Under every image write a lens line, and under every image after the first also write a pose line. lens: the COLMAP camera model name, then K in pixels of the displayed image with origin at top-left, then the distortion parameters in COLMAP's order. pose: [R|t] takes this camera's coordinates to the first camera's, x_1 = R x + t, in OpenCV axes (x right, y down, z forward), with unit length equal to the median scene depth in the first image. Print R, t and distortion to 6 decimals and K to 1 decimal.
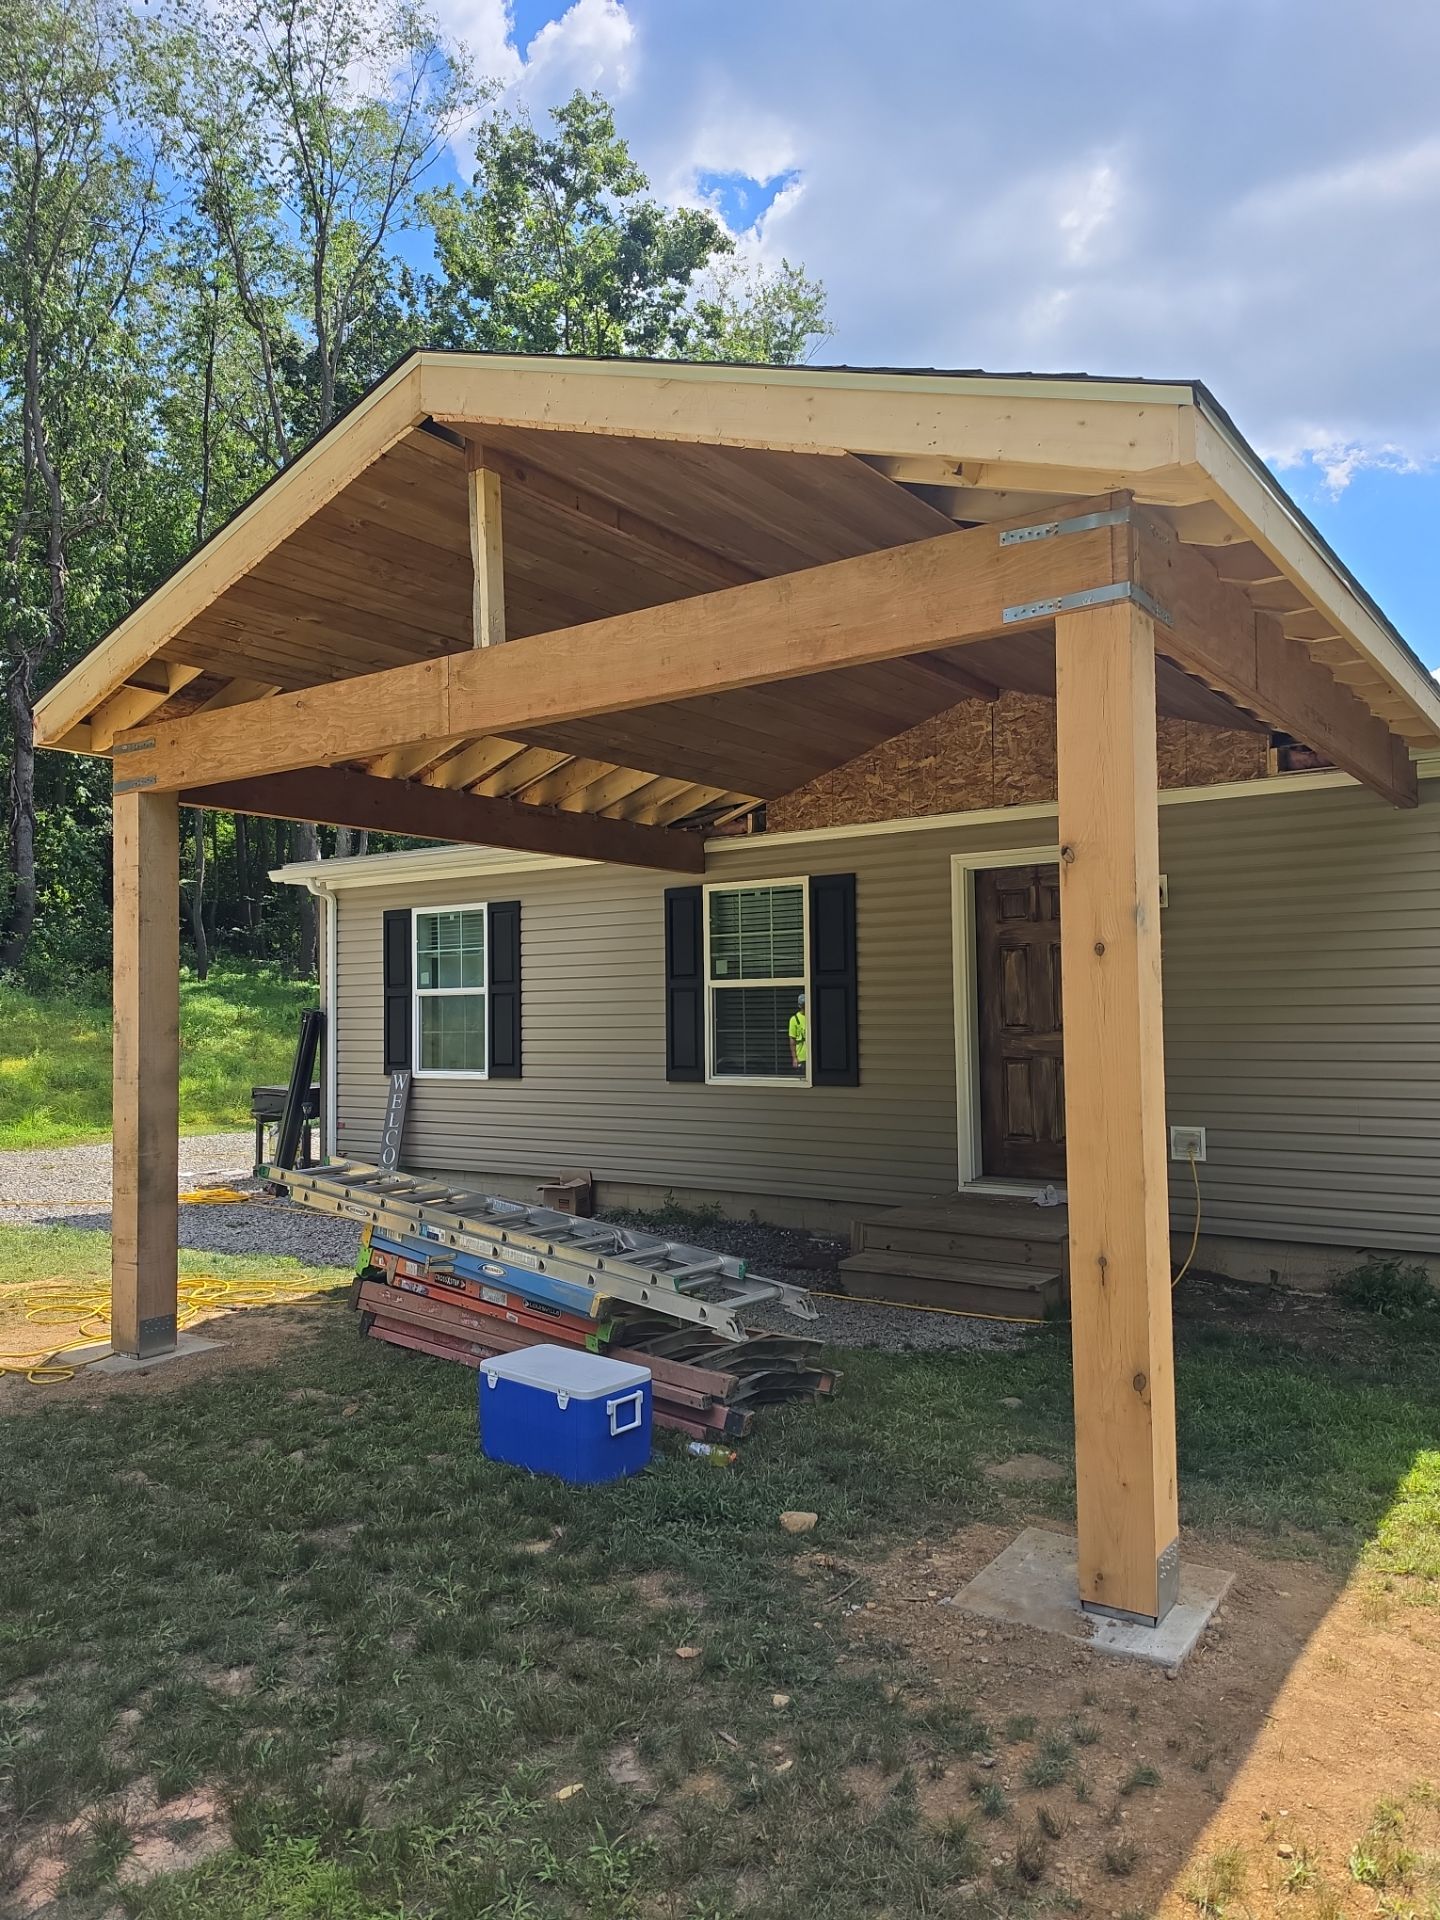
lens RADIAL K [[1345.4, 0, 731.8], [0, 1345.4, 944.8], [0, 0, 1]] dist [0.042189, -0.016684]
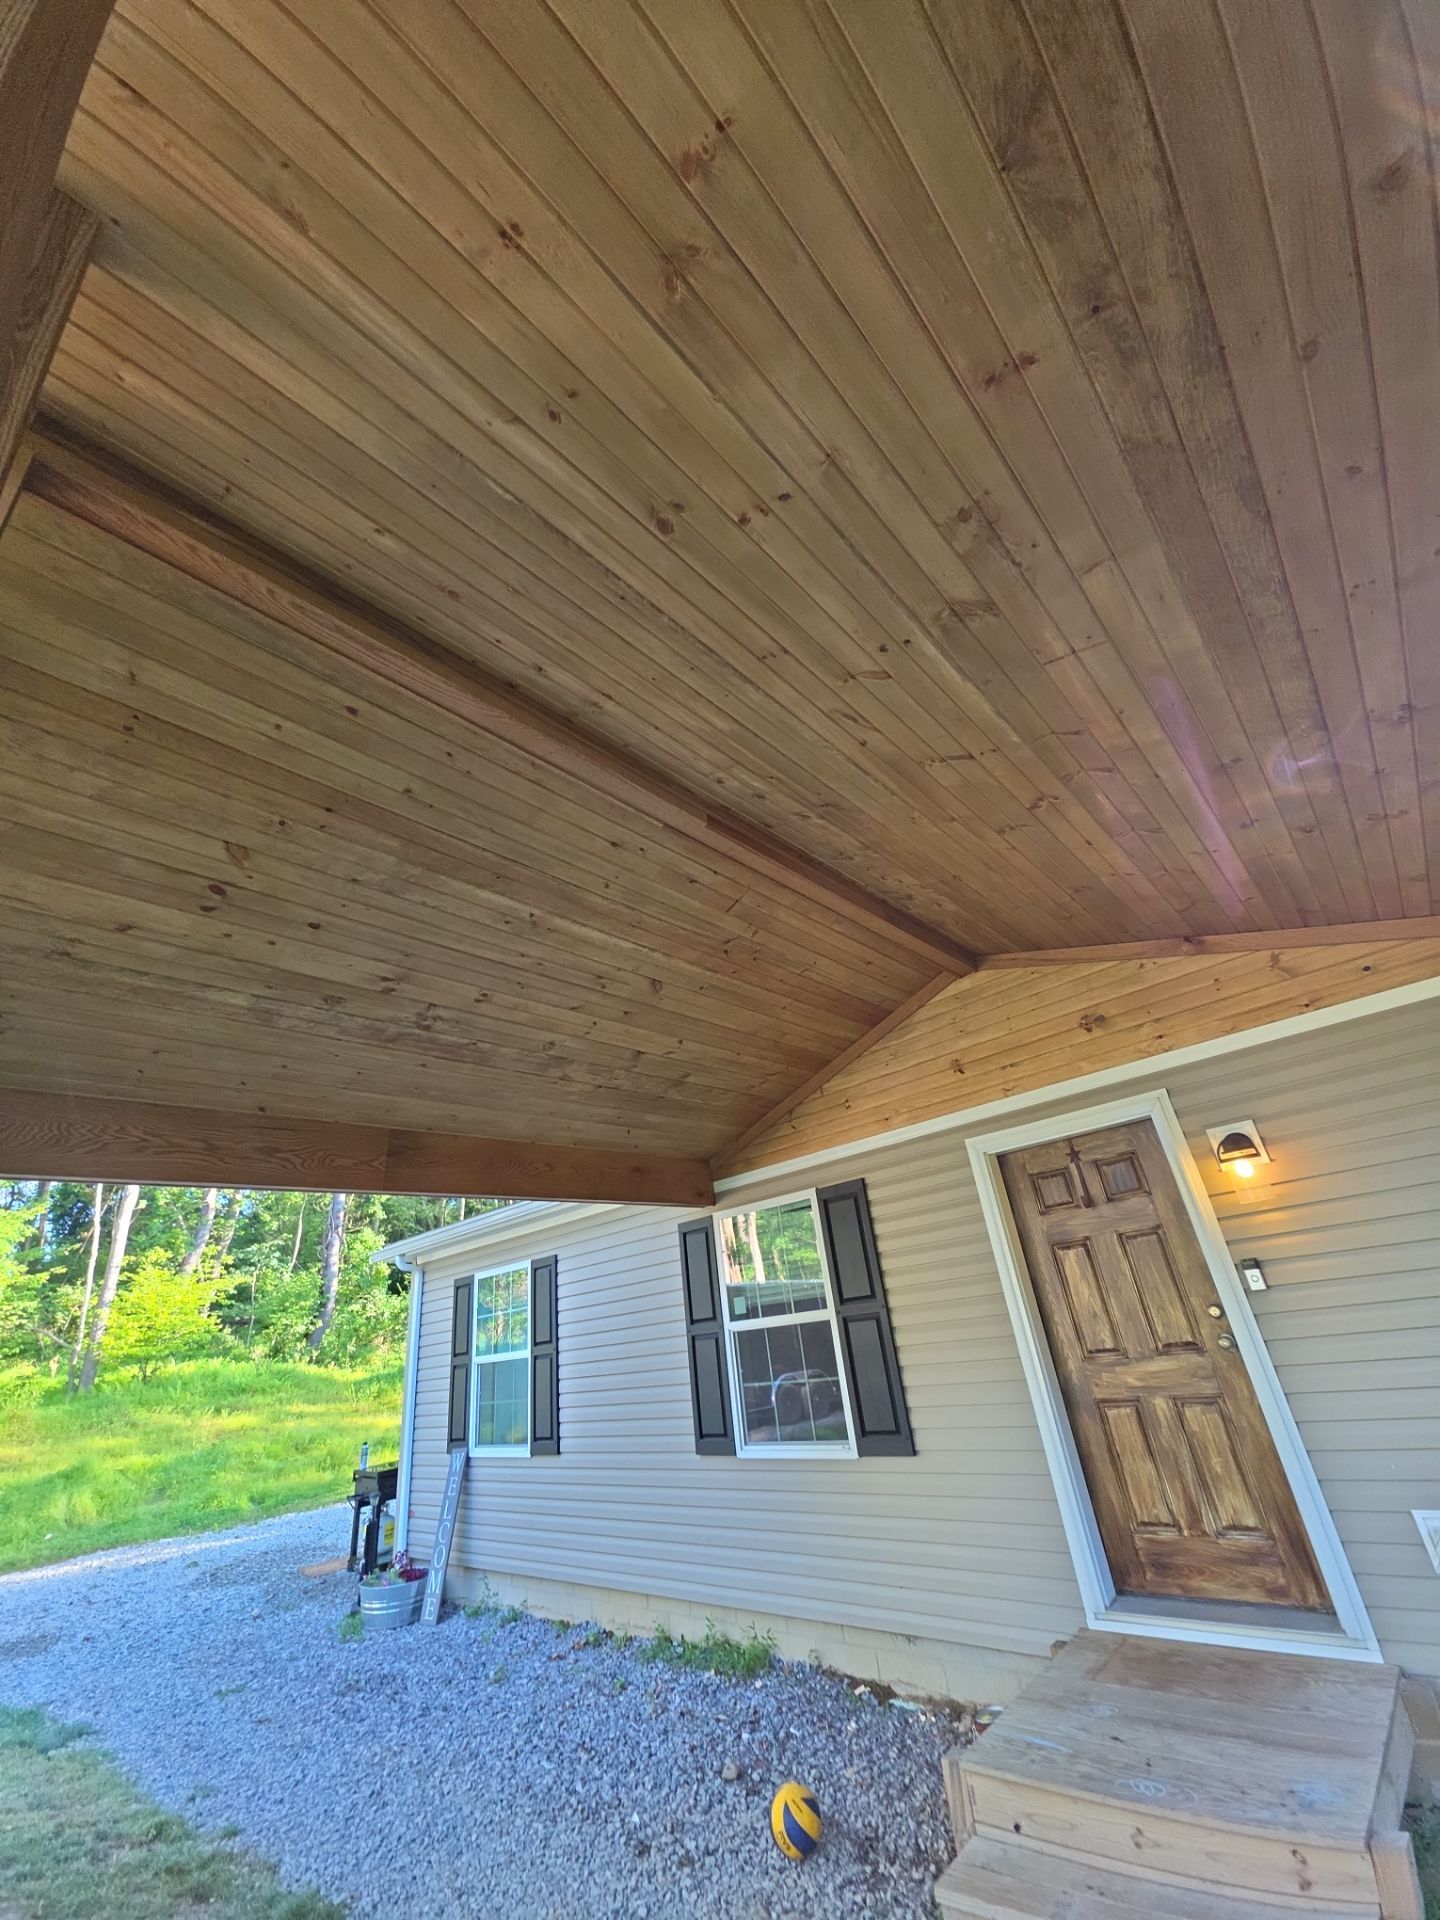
lens RADIAL K [[763.2, 0, 724.5], [0, 763.2, 947.2], [0, 0, 1]] dist [0.003798, -0.005392]
pose [[0.986610, -0.144967, -0.074740, 0.054870], [0.103224, 0.909789, -0.402031, 0.002447], [0.126279, 0.388932, 0.912571, 0.416714]]
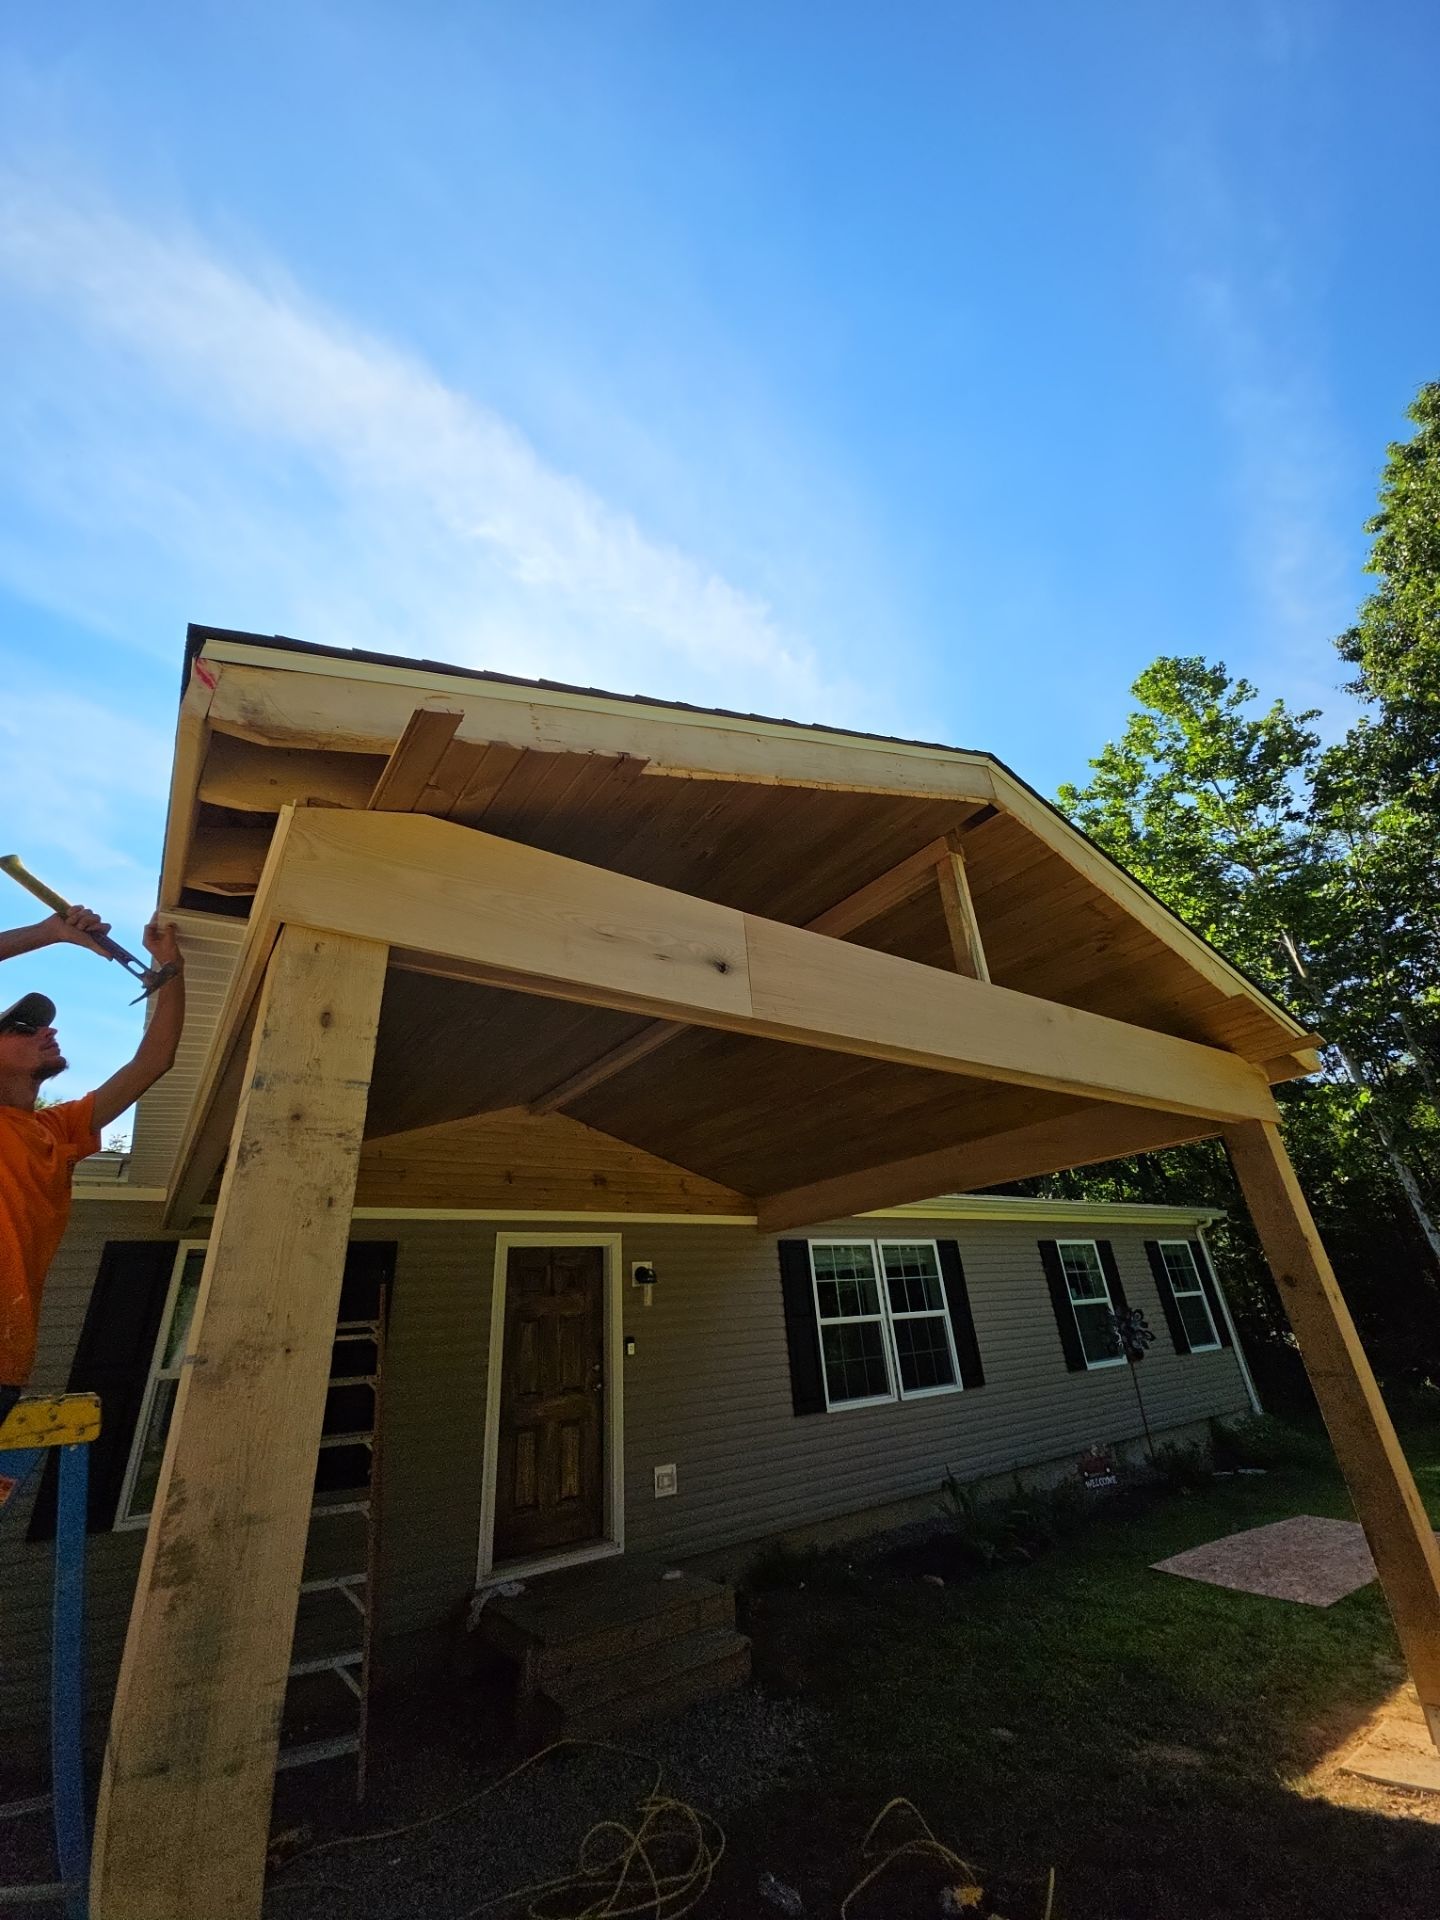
lens RADIAL K [[763.2, 0, 729.5], [0, 763.2, 951.9], [0, 0, 1]] dist [0.003798, -0.005392]
pose [[0.330500, 0.410814, 0.849707, -0.380641], [0.019300, 0.897168, -0.441267, 0.010275], [-0.943609, 0.162238, 0.288585, 0.500821]]
